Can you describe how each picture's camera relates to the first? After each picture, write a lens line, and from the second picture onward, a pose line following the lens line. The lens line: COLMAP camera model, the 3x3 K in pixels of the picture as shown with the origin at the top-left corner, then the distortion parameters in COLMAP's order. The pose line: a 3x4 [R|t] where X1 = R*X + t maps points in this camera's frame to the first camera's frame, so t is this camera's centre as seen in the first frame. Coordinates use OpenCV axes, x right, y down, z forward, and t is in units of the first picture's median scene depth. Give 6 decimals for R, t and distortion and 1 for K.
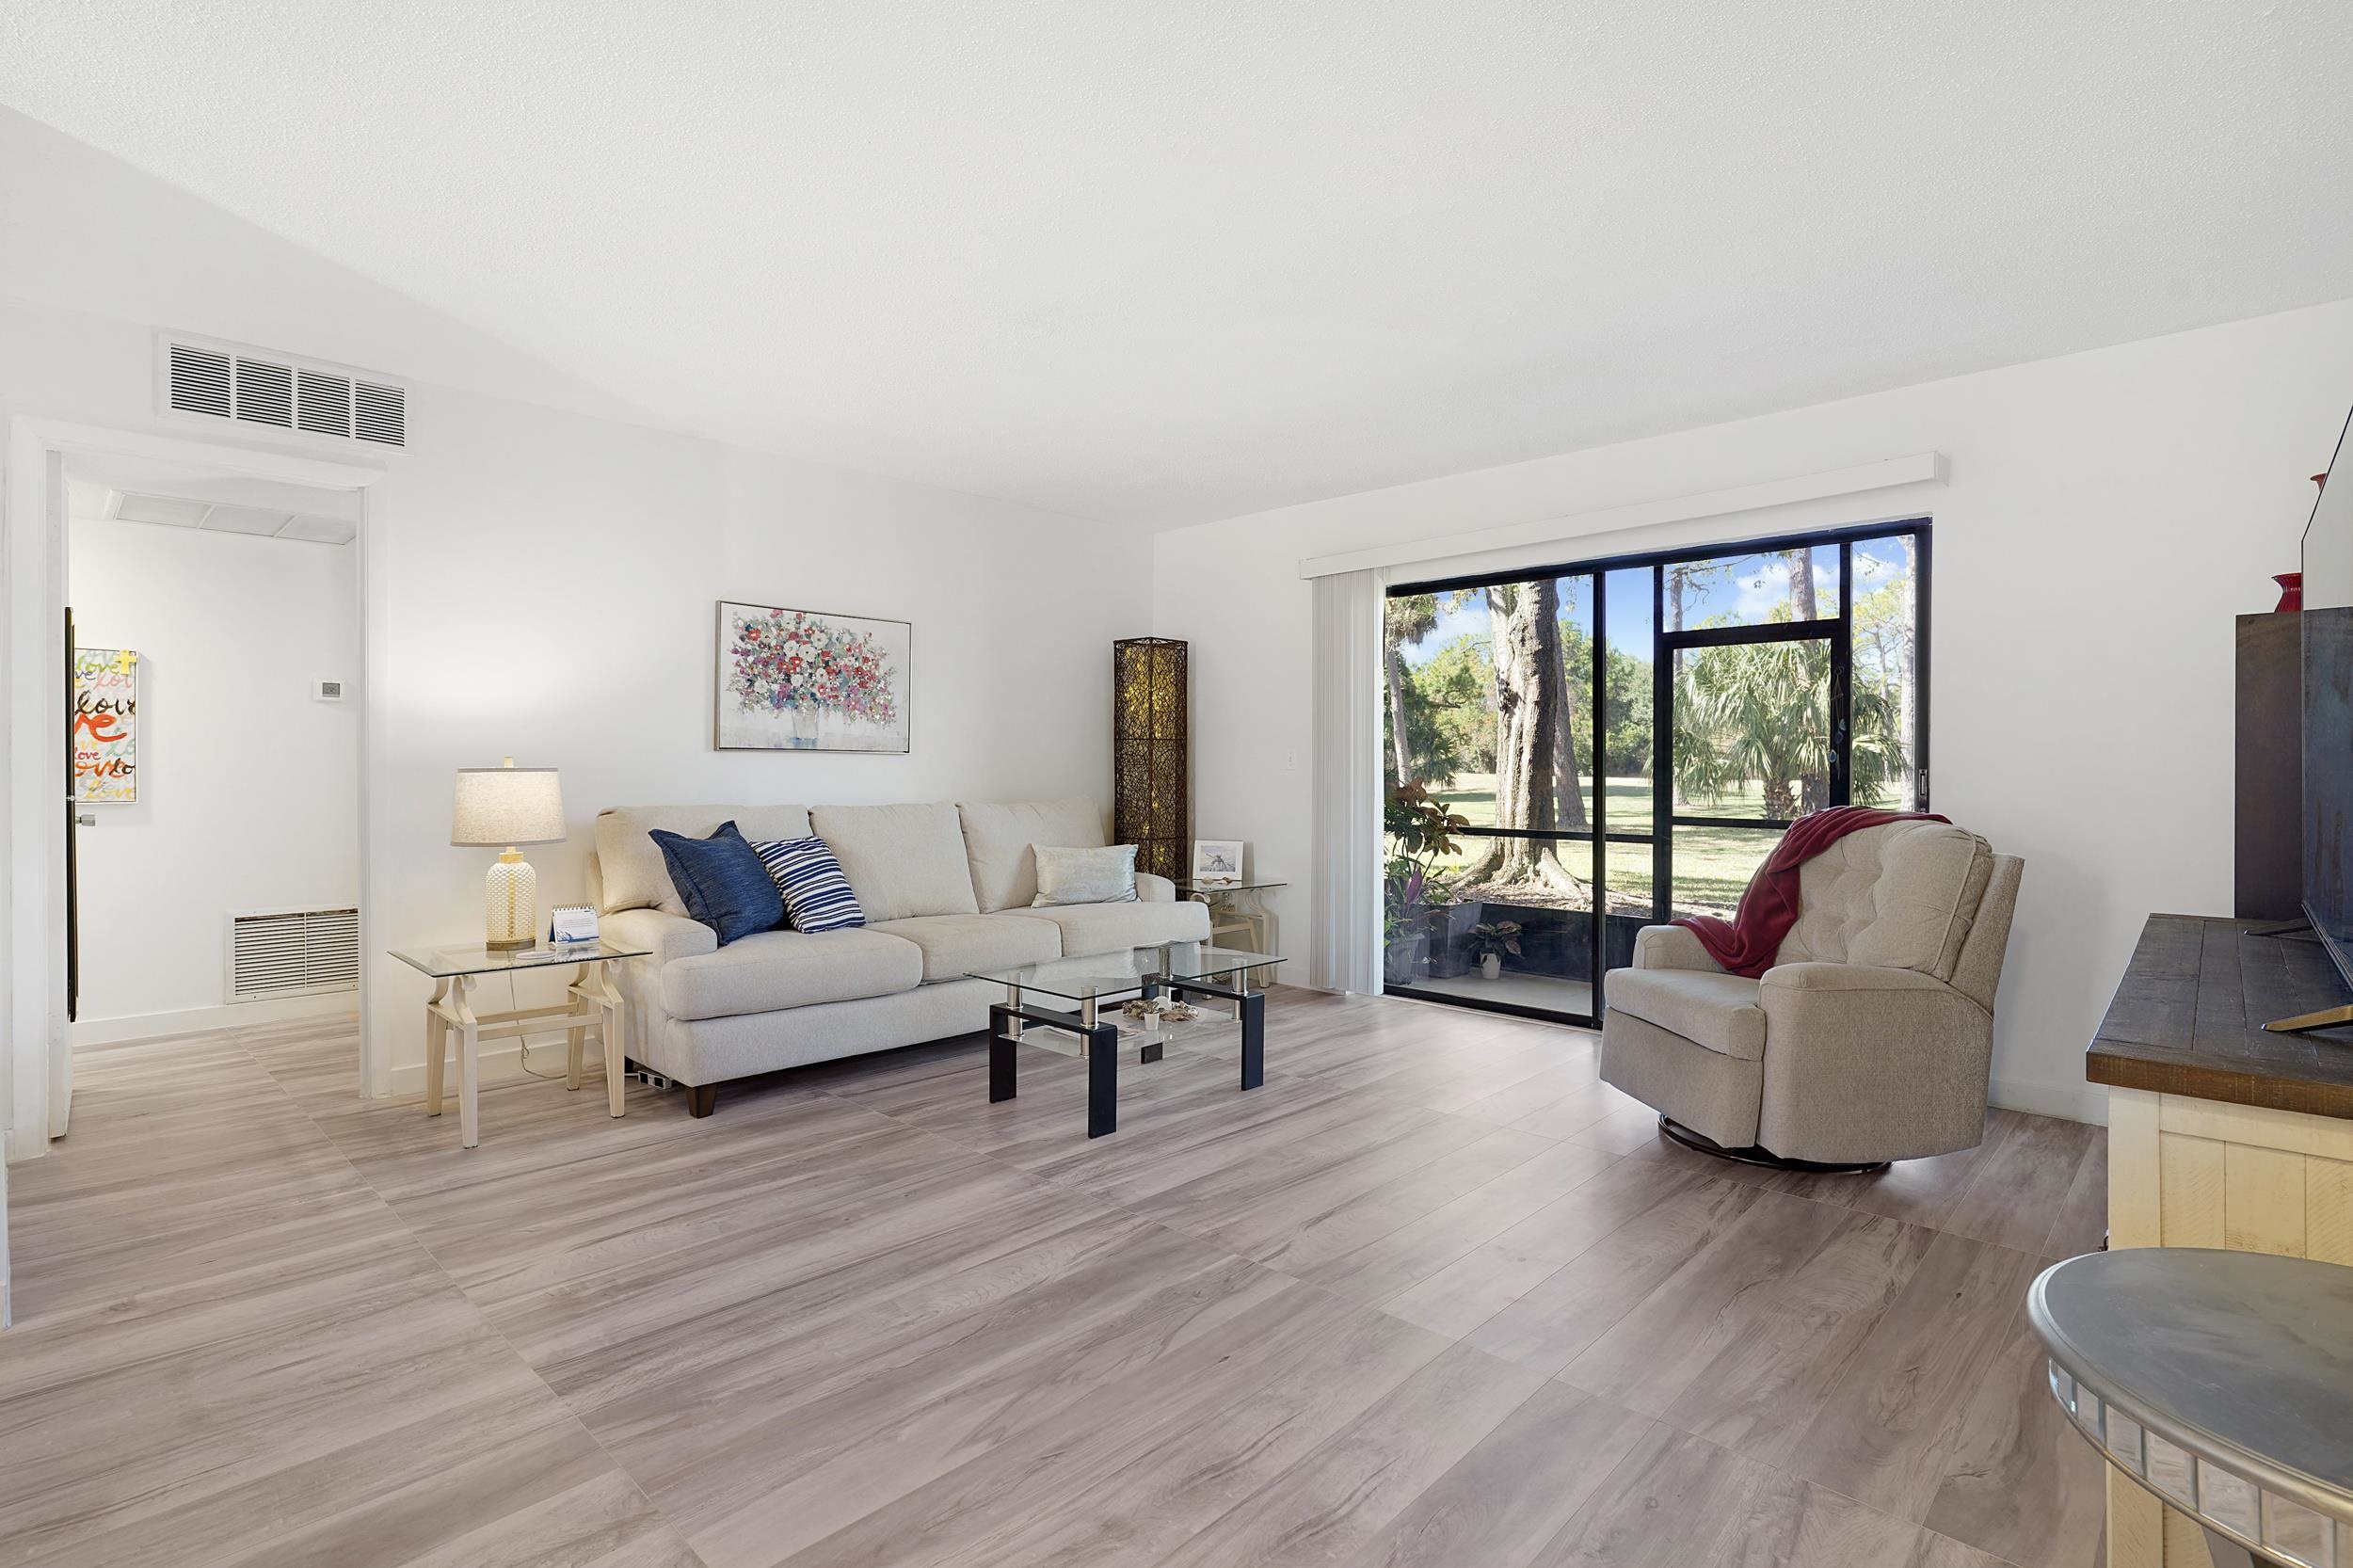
lens RADIAL K [[1149.1, 0, 1185.9], [0, 1149.1, 781.2], [0, 0, 1]] dist [-0.001966, 0.003248]
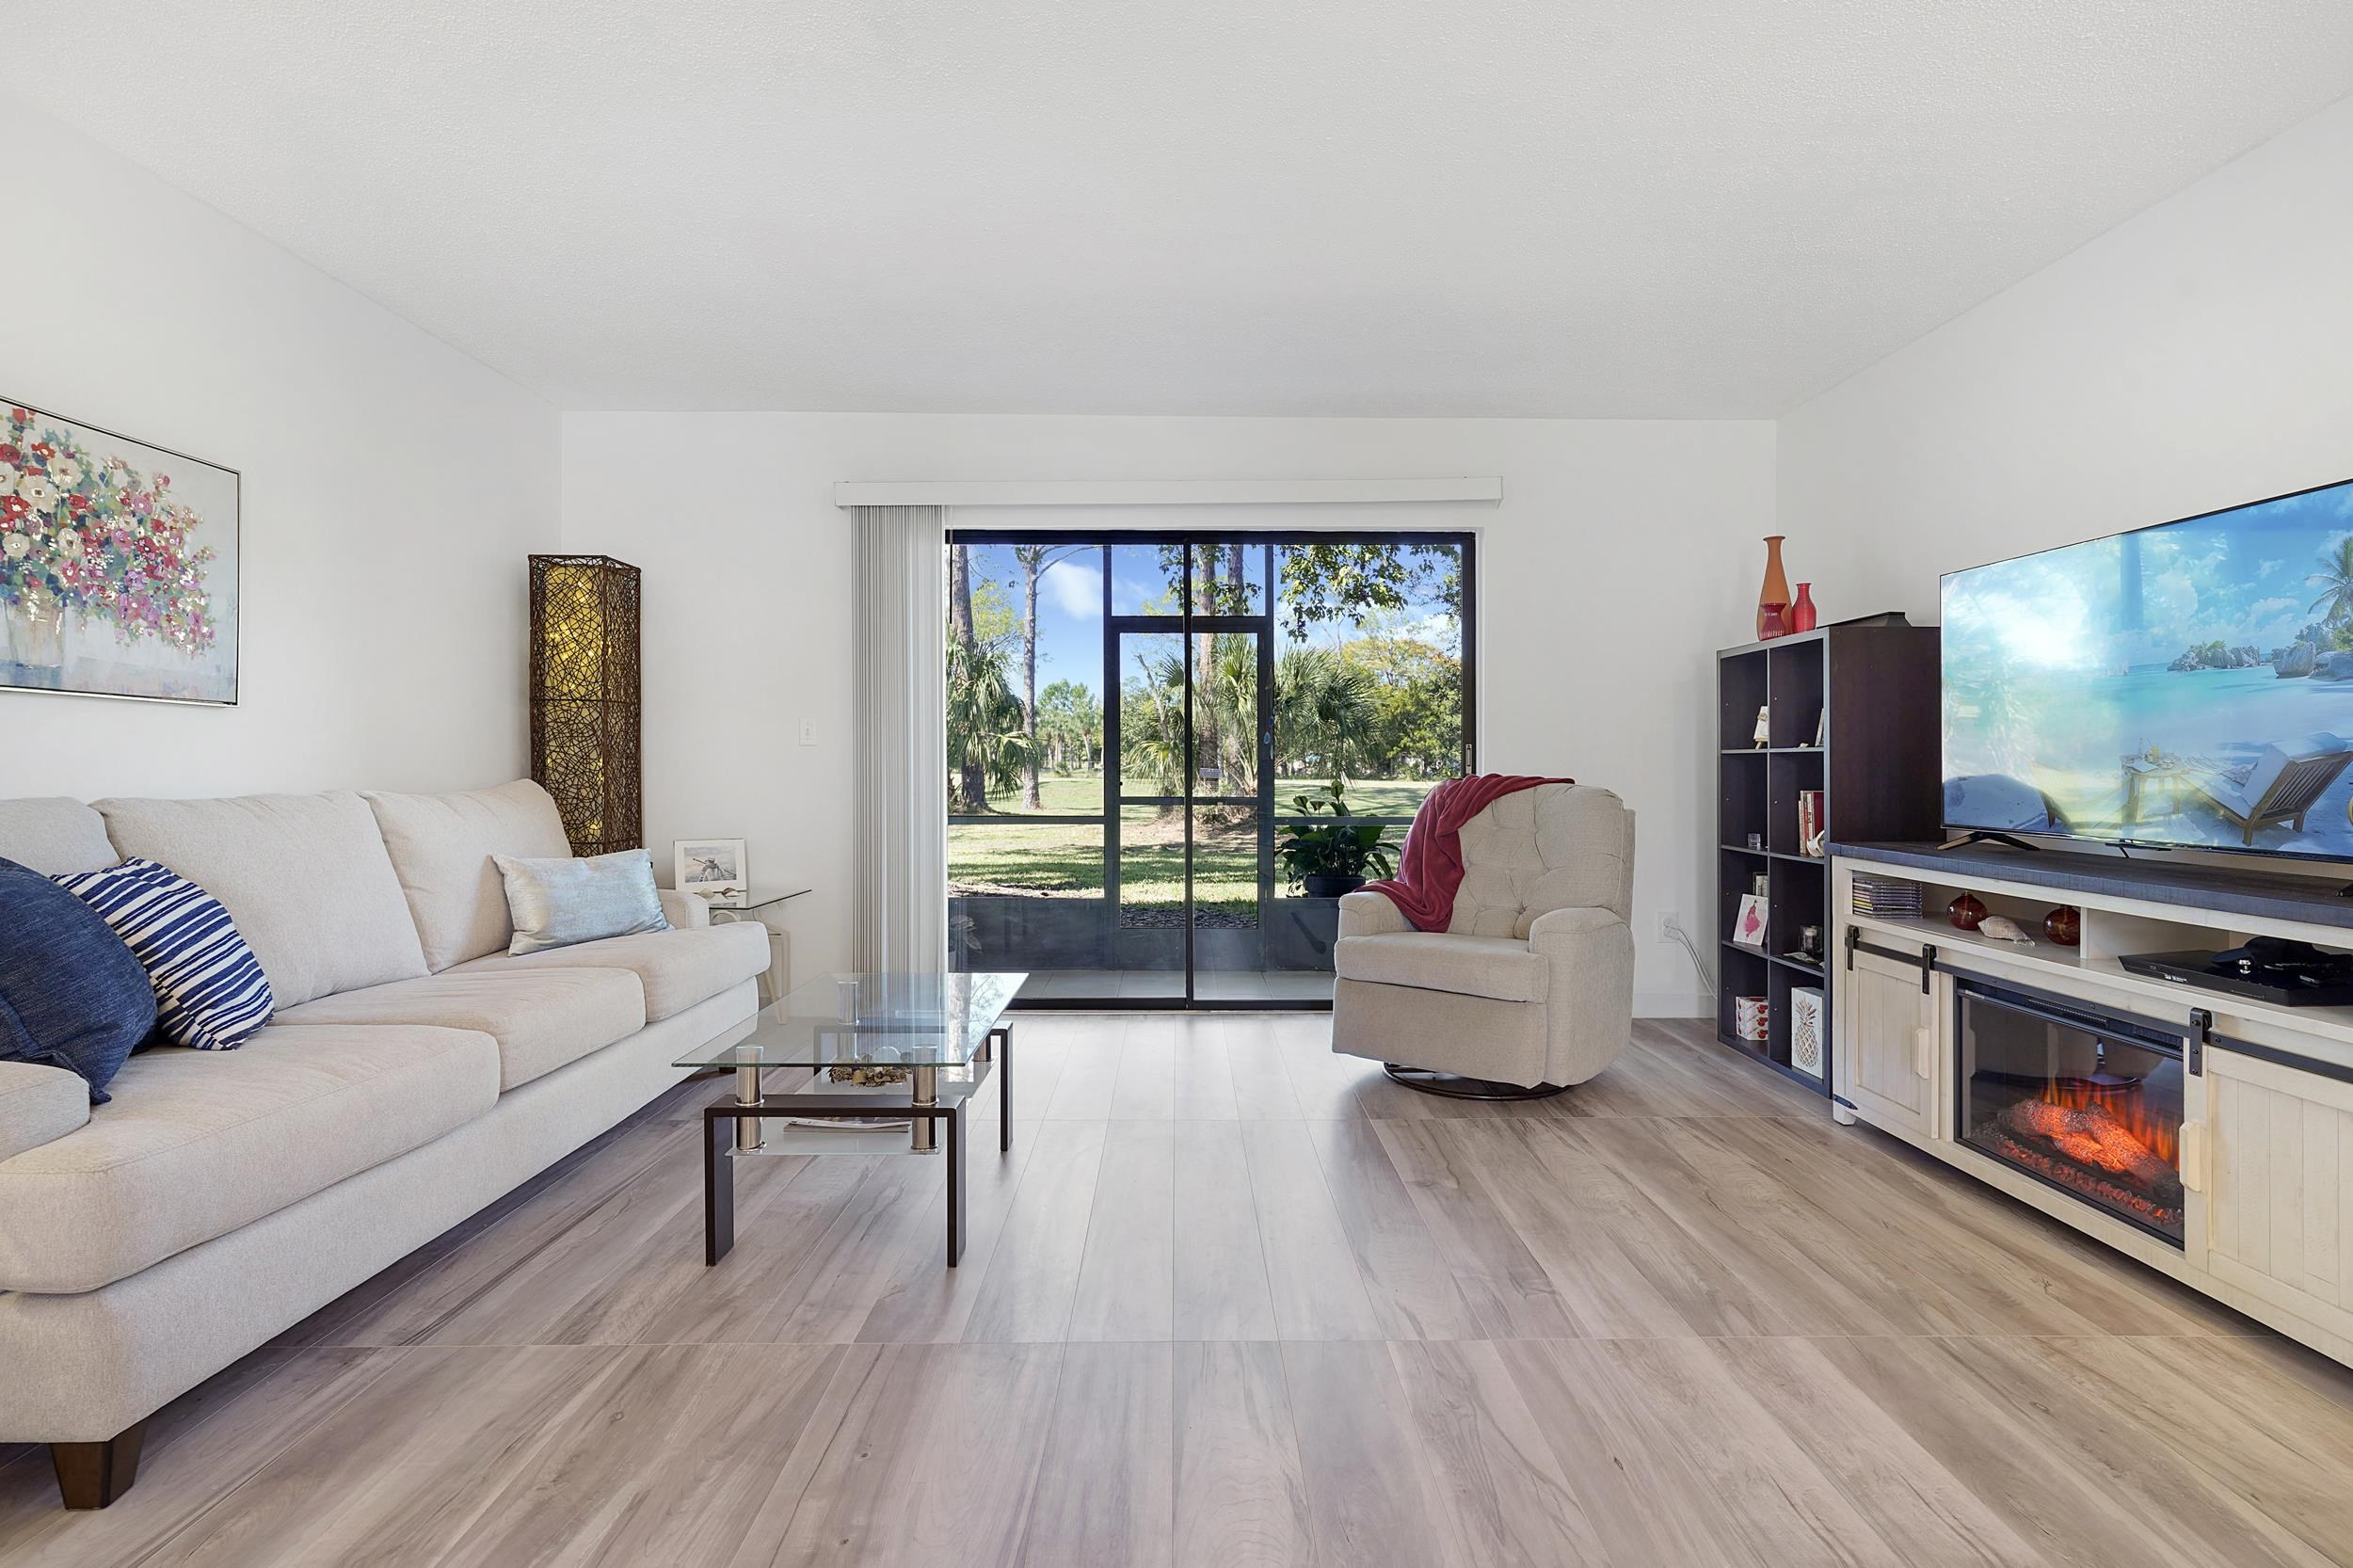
lens RADIAL K [[1149.1, 0, 1178.4], [0, 1149.1, 774.7], [0, 0, 1]] dist [-0.001966, 0.003248]
pose [[0.705055, -0.006142, 0.709126, -0.336662], [0.008726, 0.999962, -0.000015, 0.014121], [-0.709099, 0.006198, 0.705082, 0.302504]]
